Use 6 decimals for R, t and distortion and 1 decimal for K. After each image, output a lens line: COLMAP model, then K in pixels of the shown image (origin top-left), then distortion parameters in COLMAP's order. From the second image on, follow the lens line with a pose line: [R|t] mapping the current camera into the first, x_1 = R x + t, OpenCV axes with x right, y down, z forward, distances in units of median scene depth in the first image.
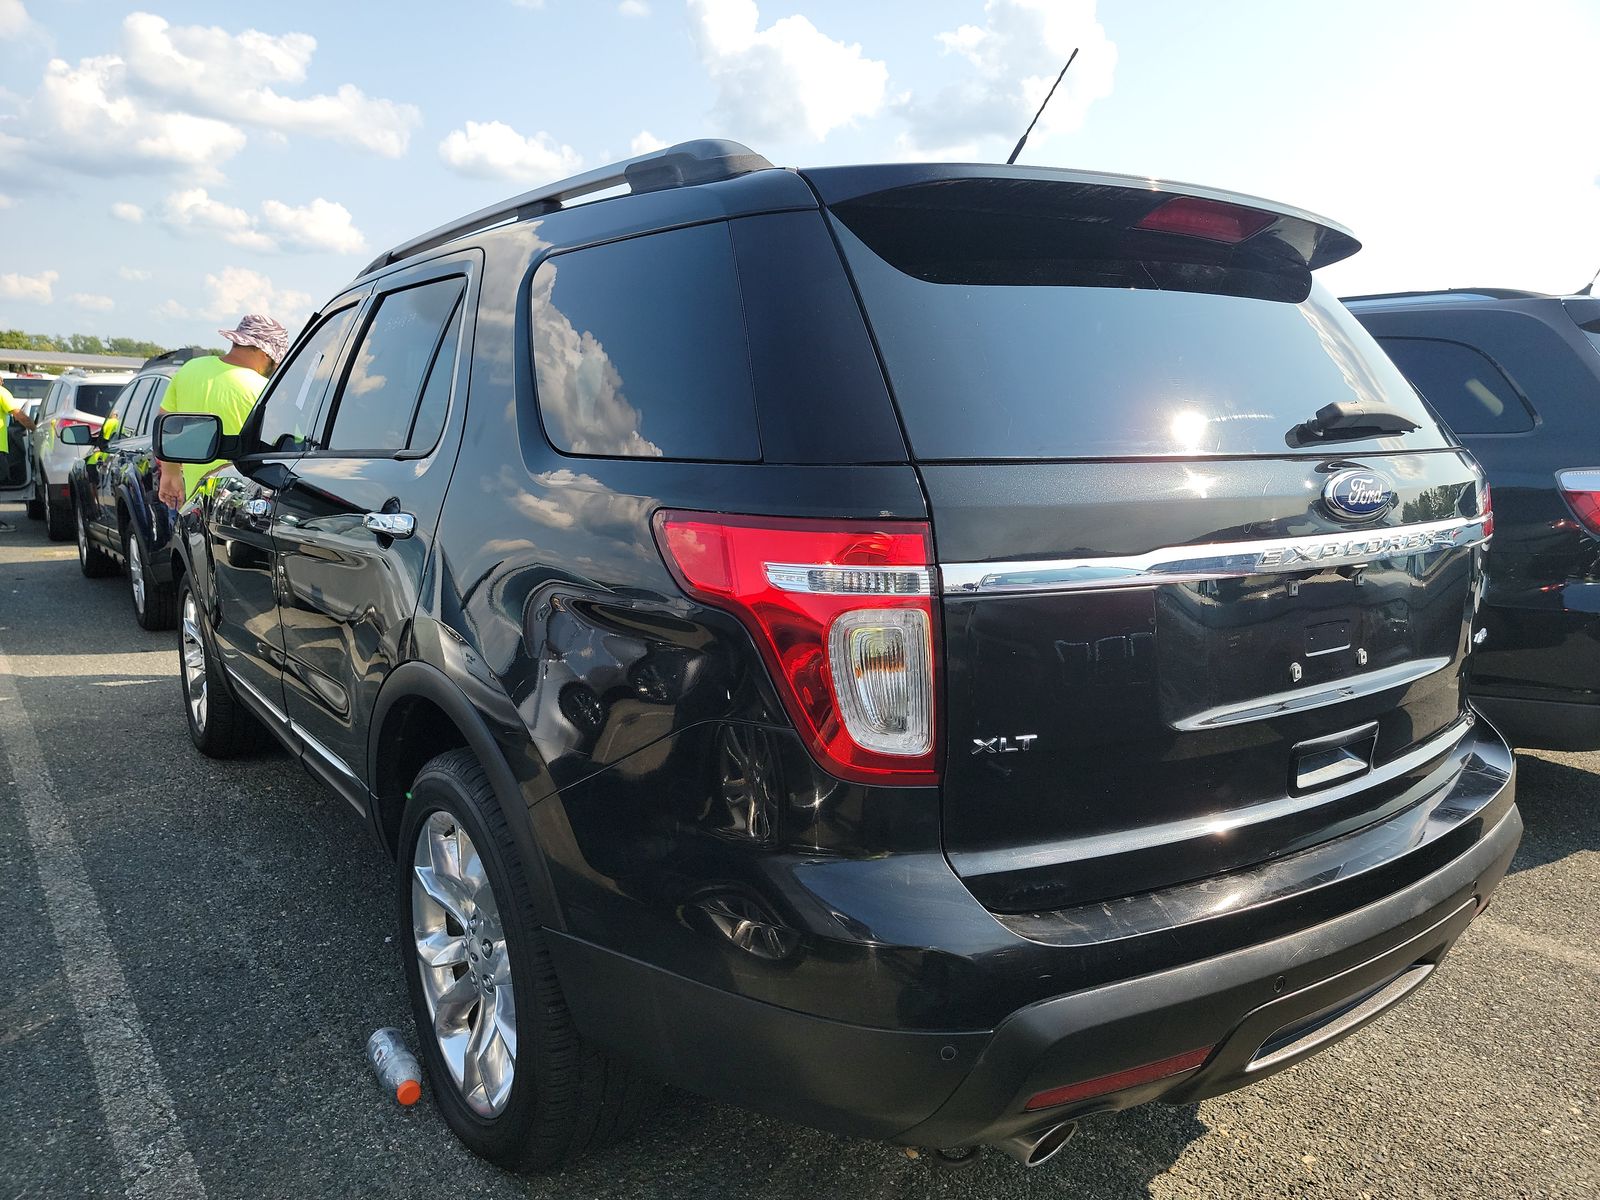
lens RADIAL K [[1102.1, 0, 805.4], [0, 1102.1, 613.6], [0, 0, 1]] dist [0.054396, -0.042452]
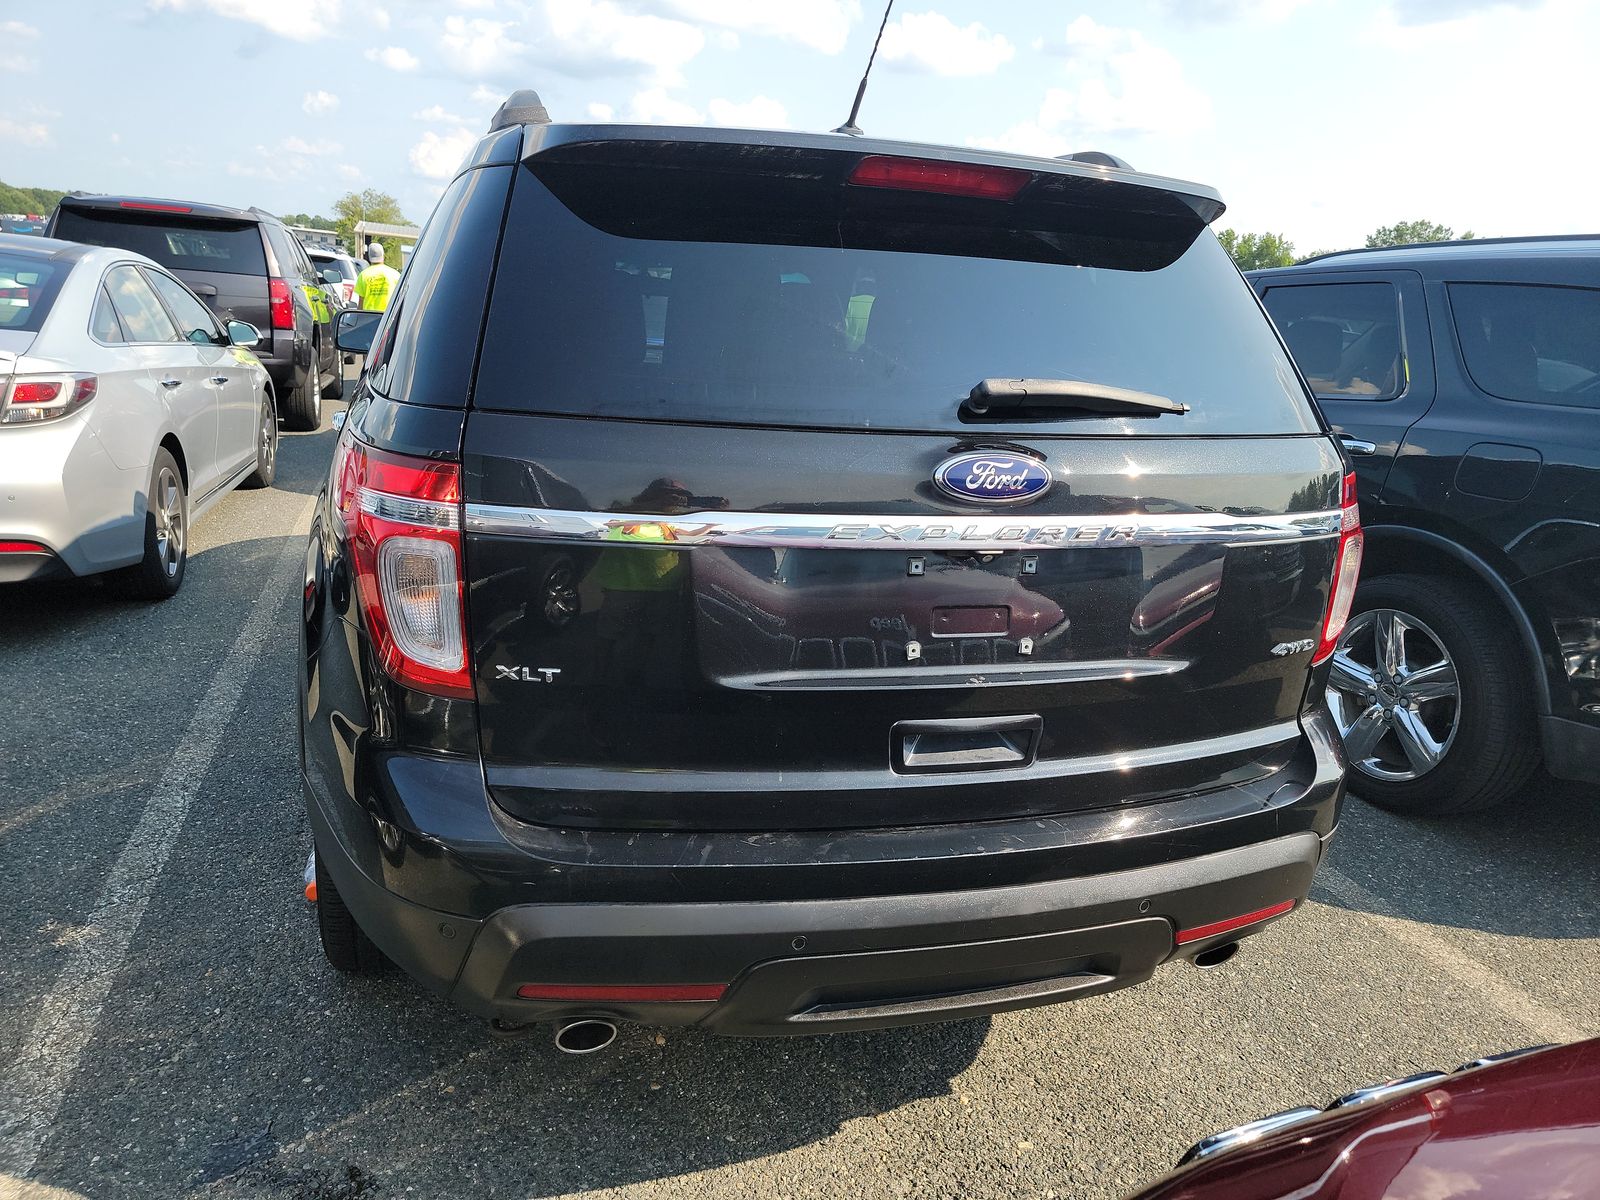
lens RADIAL K [[1102.1, 0, 809.0], [0, 1102.1, 586.2], [0, 0, 1]] dist [0.054396, -0.042452]
pose [[0.943545, 0.126636, -0.306082, 0.651903], [-0.108163, 0.991174, 0.076651, -0.070424], [0.313087, -0.039217, 0.948914, 0.036242]]
